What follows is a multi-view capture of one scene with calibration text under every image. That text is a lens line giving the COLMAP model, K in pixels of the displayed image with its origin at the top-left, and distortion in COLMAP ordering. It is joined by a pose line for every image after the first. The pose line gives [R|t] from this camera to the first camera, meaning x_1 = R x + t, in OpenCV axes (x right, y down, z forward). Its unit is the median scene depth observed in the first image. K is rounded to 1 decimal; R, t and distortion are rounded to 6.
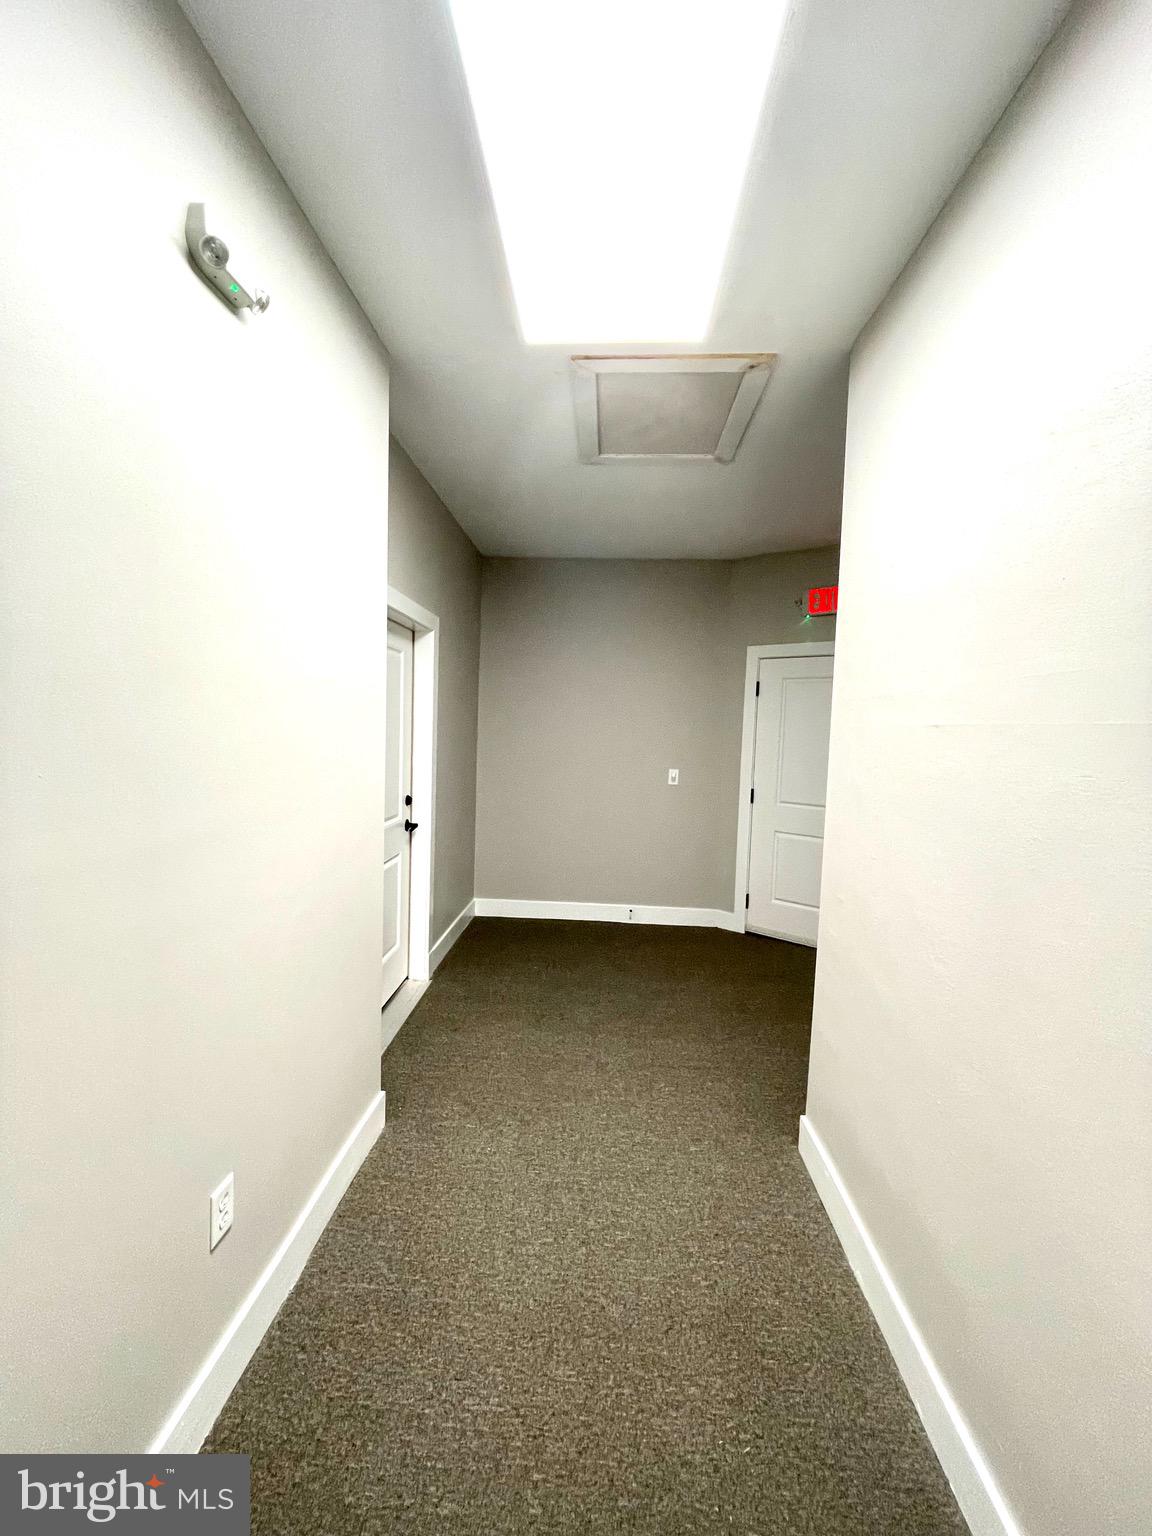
lens RADIAL K [[614.3, 0, 569.7], [0, 614.3, 769.4], [0, 0, 1]] dist [-0.003827, -0.000357]
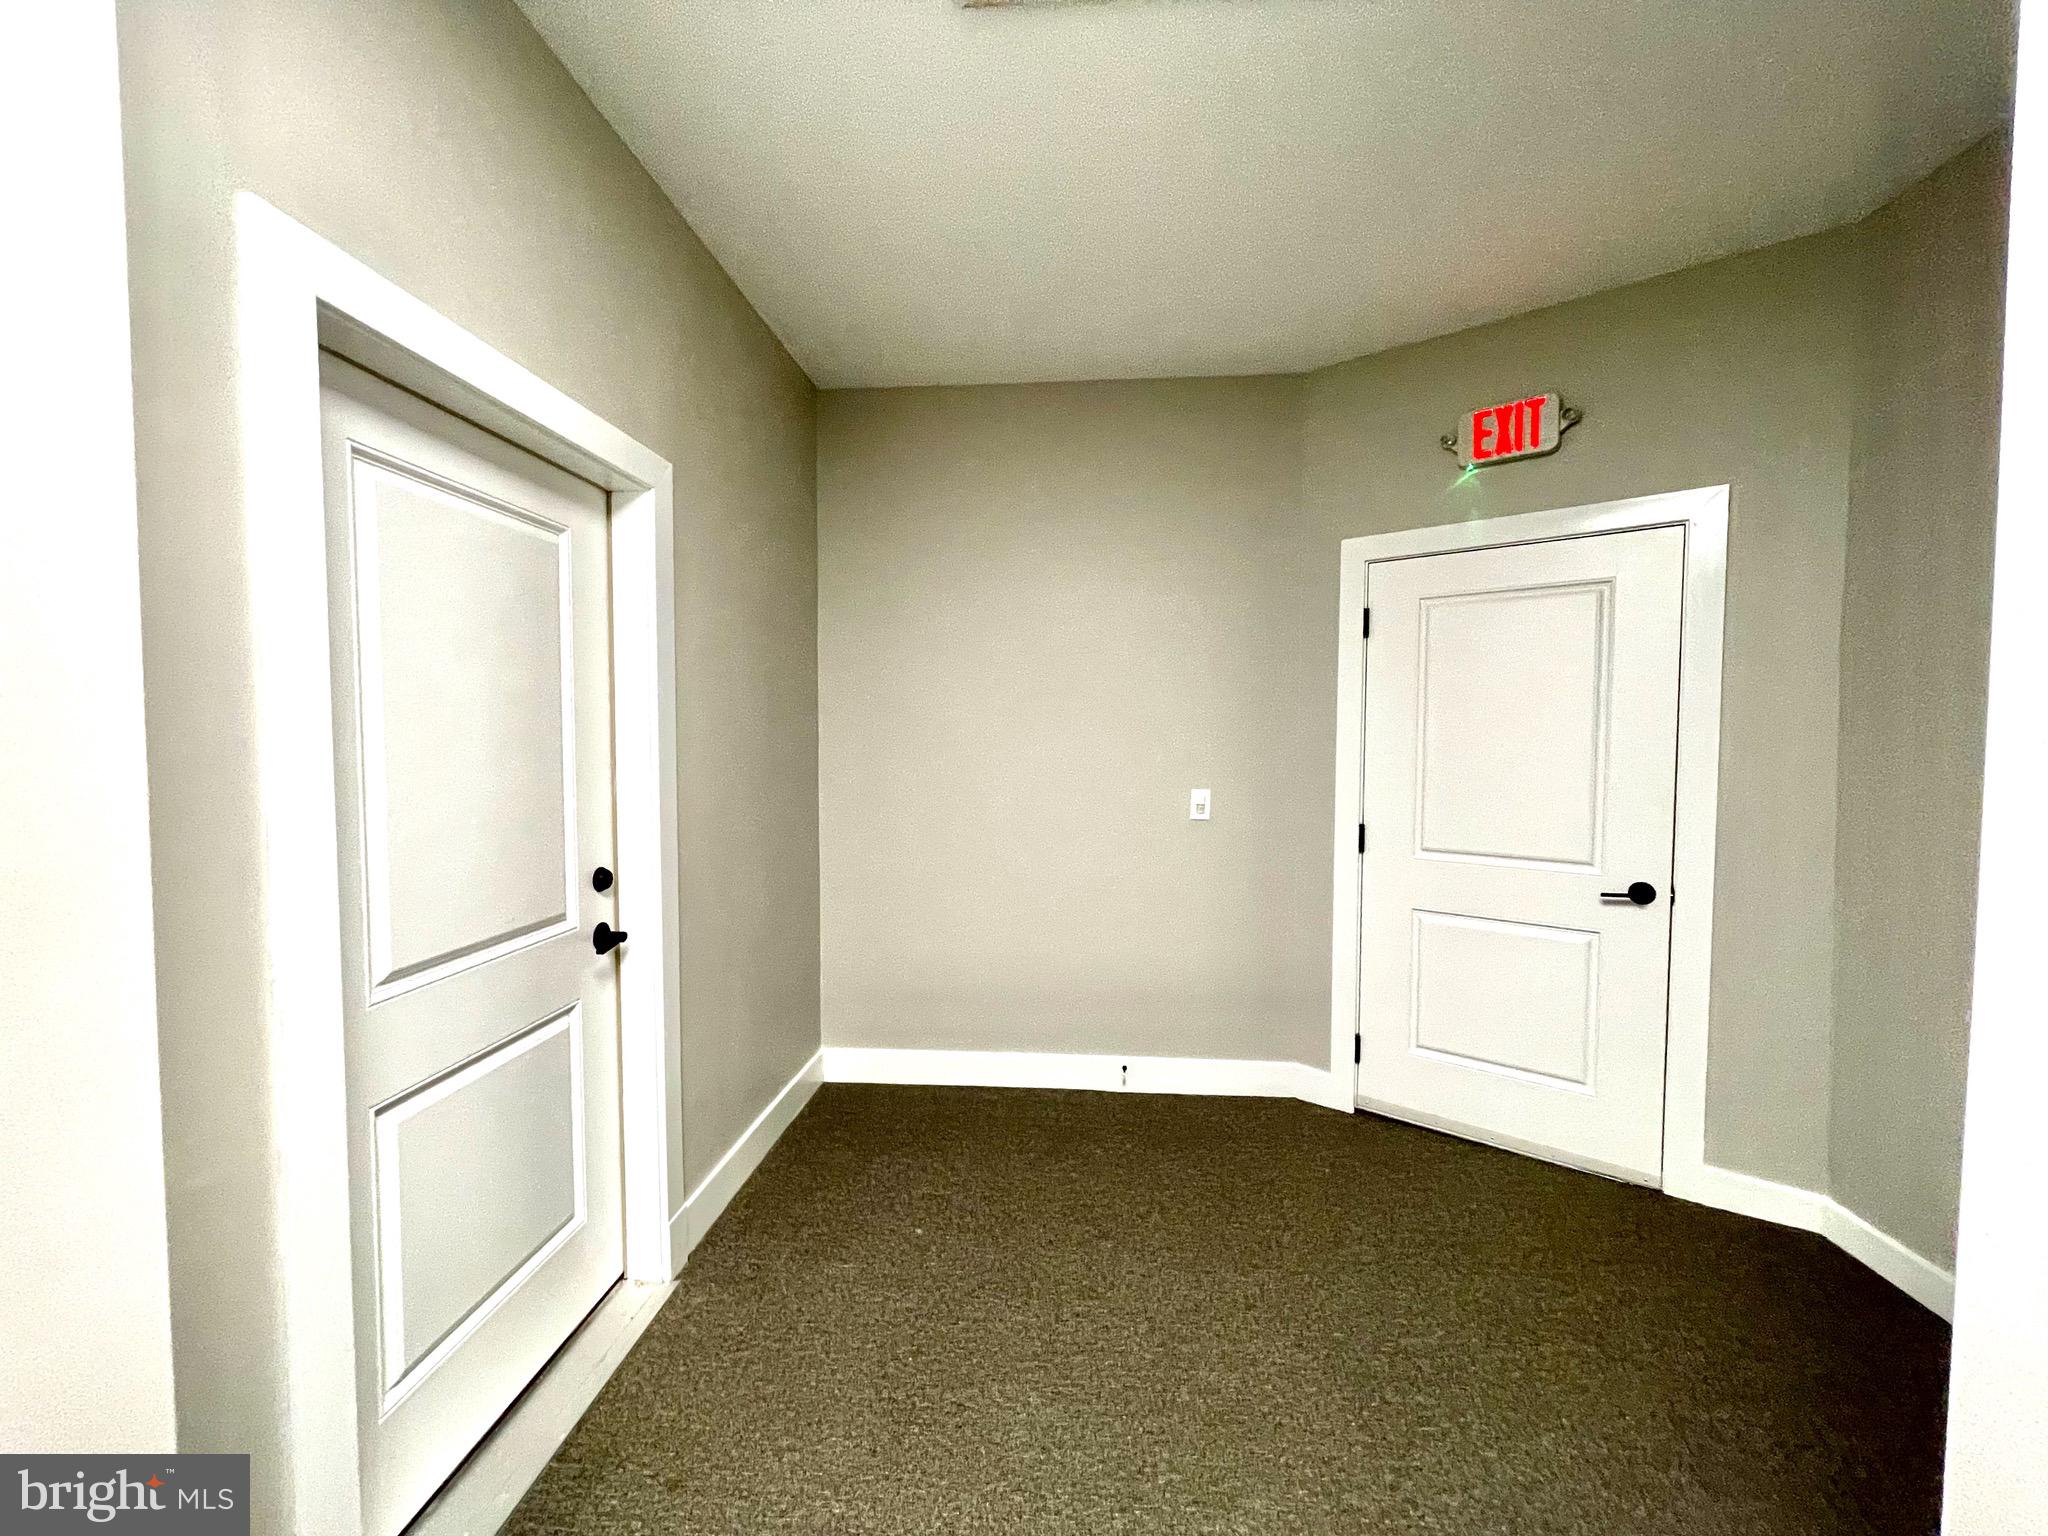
lens RADIAL K [[819.1, 0, 1027.9], [0, 819.1, 765.2], [0, 0, 1]] dist [-0.003827, -0.000357]
pose [[0.999564, -0.026795, -0.012428, 0.037865], [0.026425, 0.999228, -0.029070, -0.004211], [0.013198, 0.028729, 0.999500, 0.345069]]
